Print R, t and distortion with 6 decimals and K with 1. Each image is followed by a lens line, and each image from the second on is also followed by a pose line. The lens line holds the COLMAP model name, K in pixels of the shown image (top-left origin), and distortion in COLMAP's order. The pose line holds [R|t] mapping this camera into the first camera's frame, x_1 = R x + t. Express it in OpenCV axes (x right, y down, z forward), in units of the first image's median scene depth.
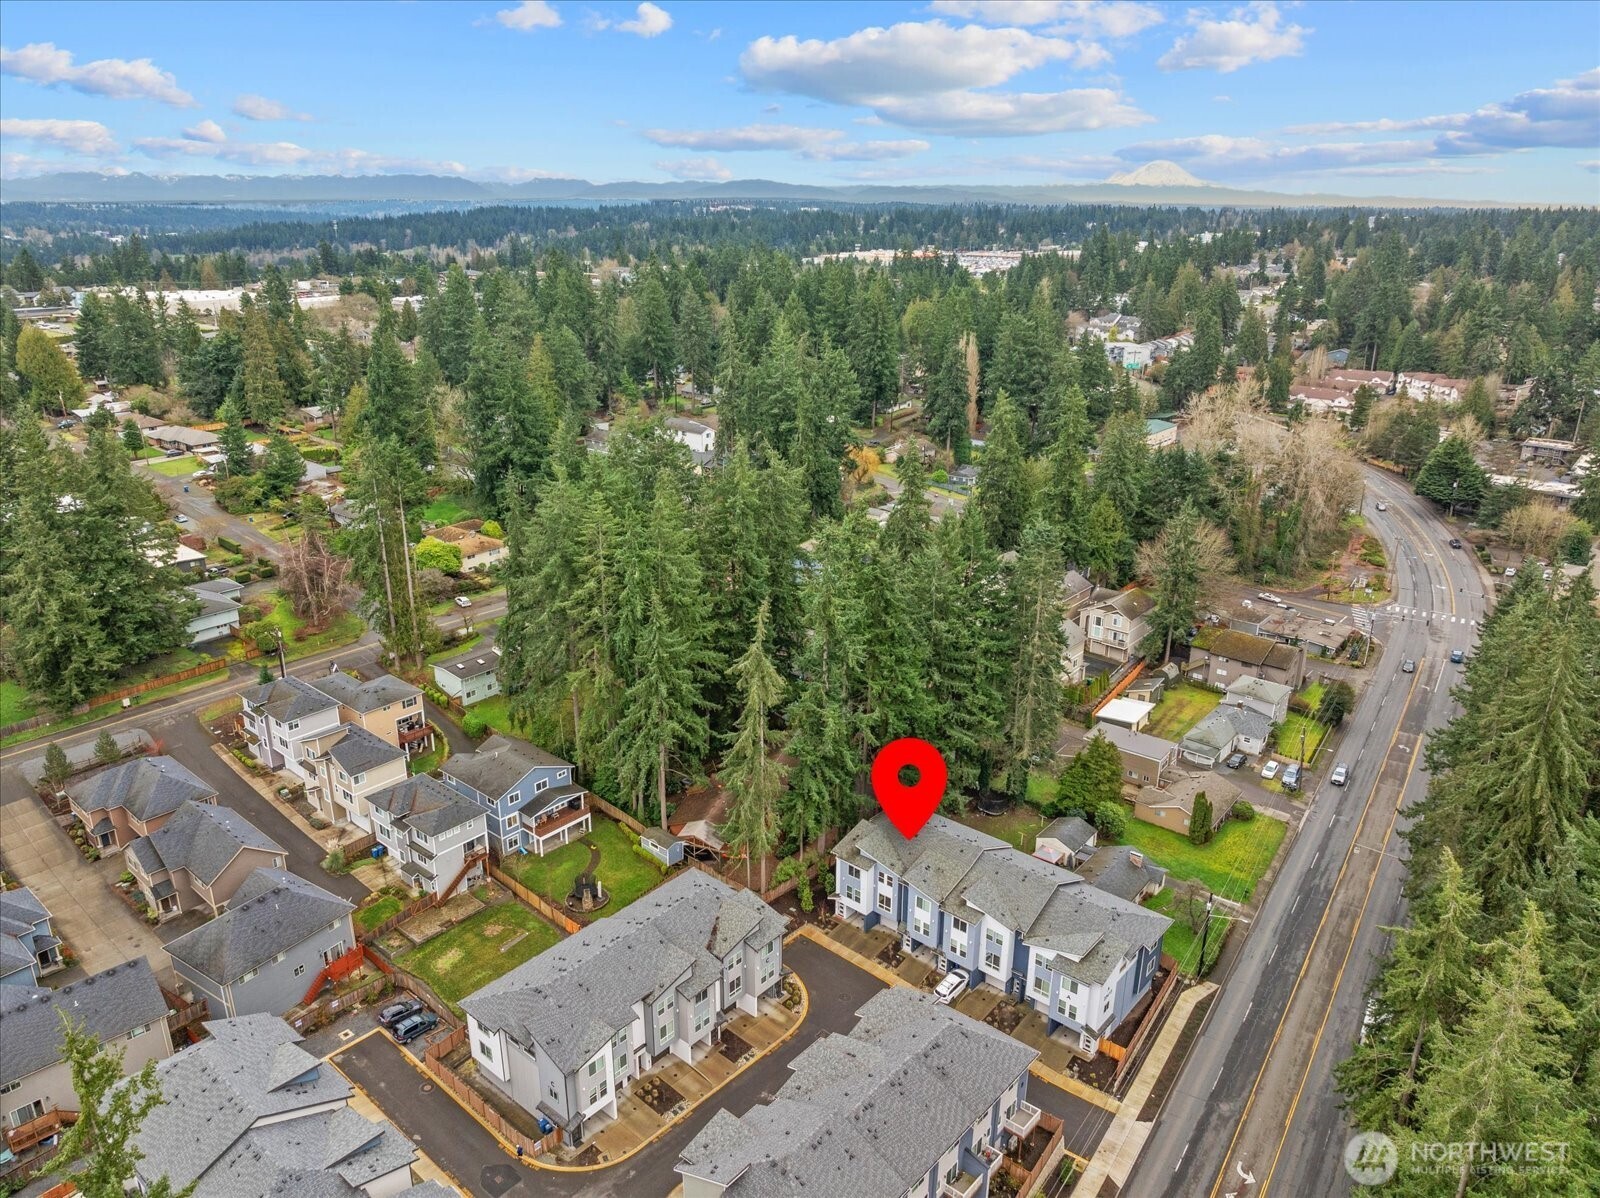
lens RADIAL K [[1139.0, 0, 795.6], [0, 1139.0, 600.6], [0, 0, 1]] dist [-0.020366, -0.001532]
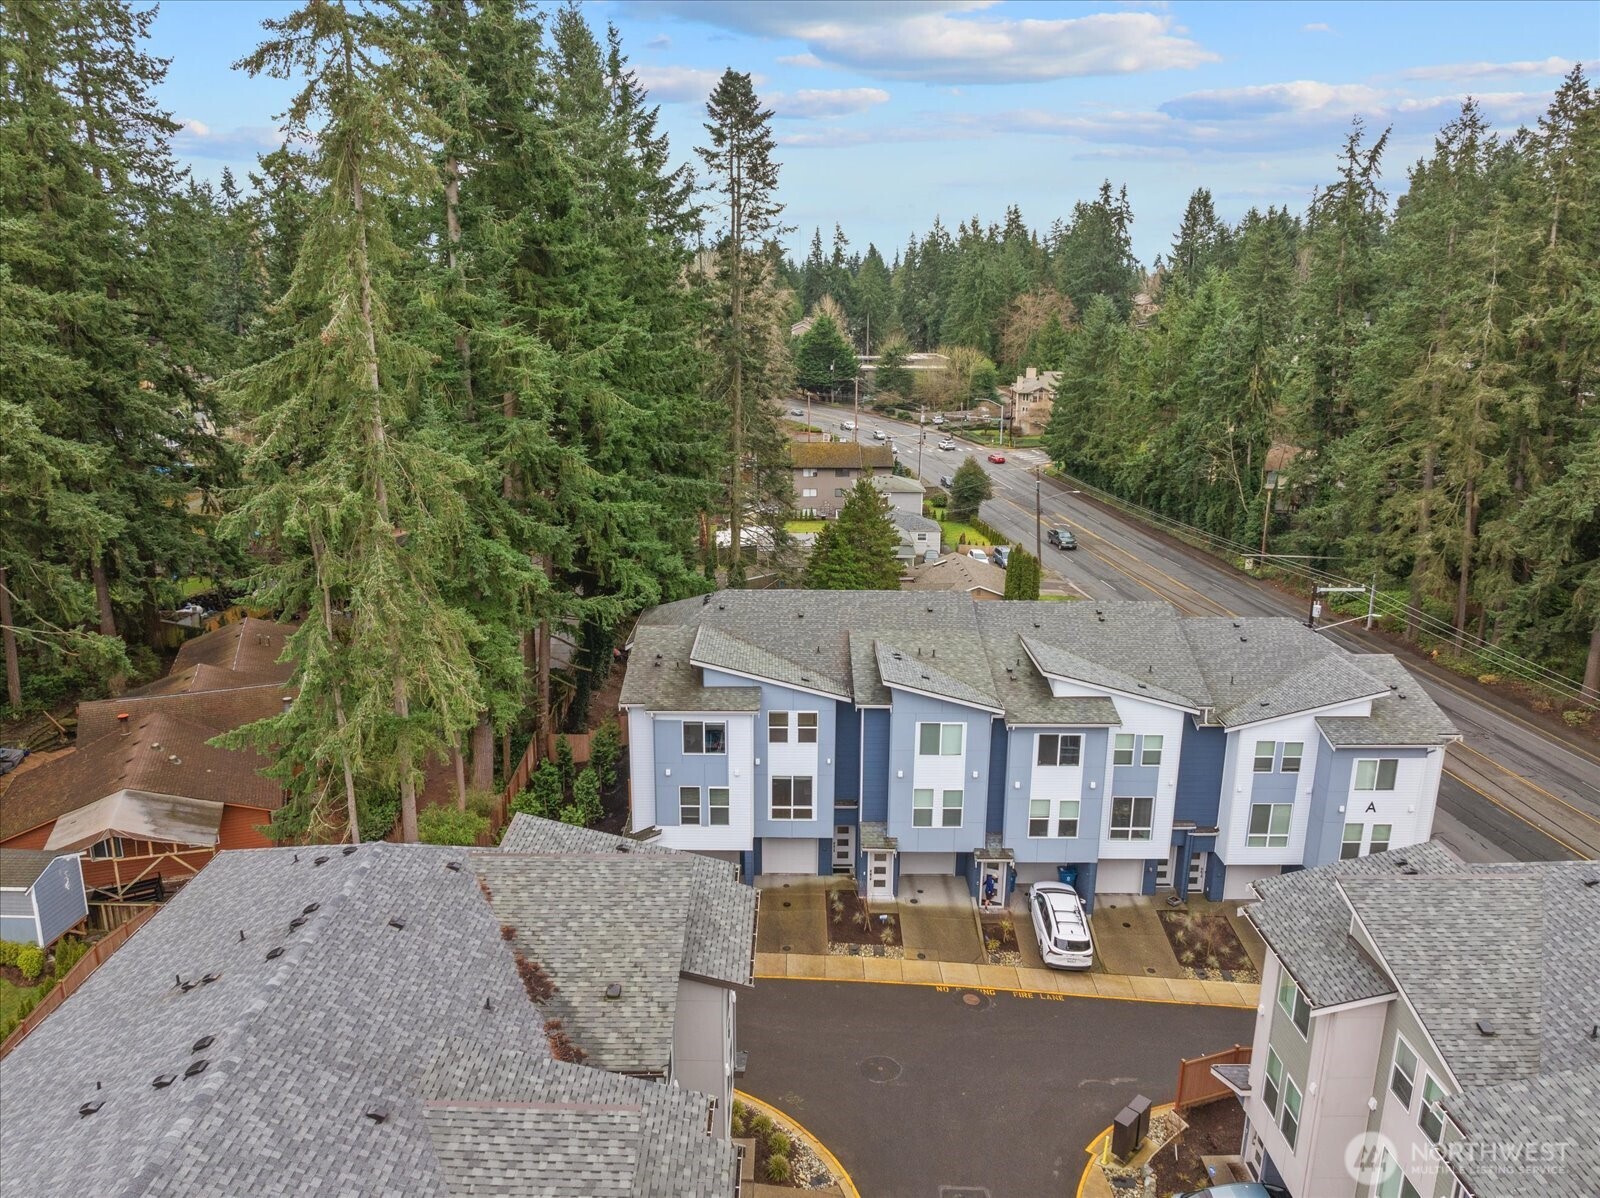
lens RADIAL K [[1139.0, 0, 811.2], [0, 1139.0, 590.3], [0, 0, 1]] dist [-0.020366, -0.001532]
pose [[0.760836, -0.163118, 0.628110, -0.138452], [0.218300, 0.975820, -0.011012, 0.207001], [-0.611126, 0.145494, 0.778047, 0.704430]]
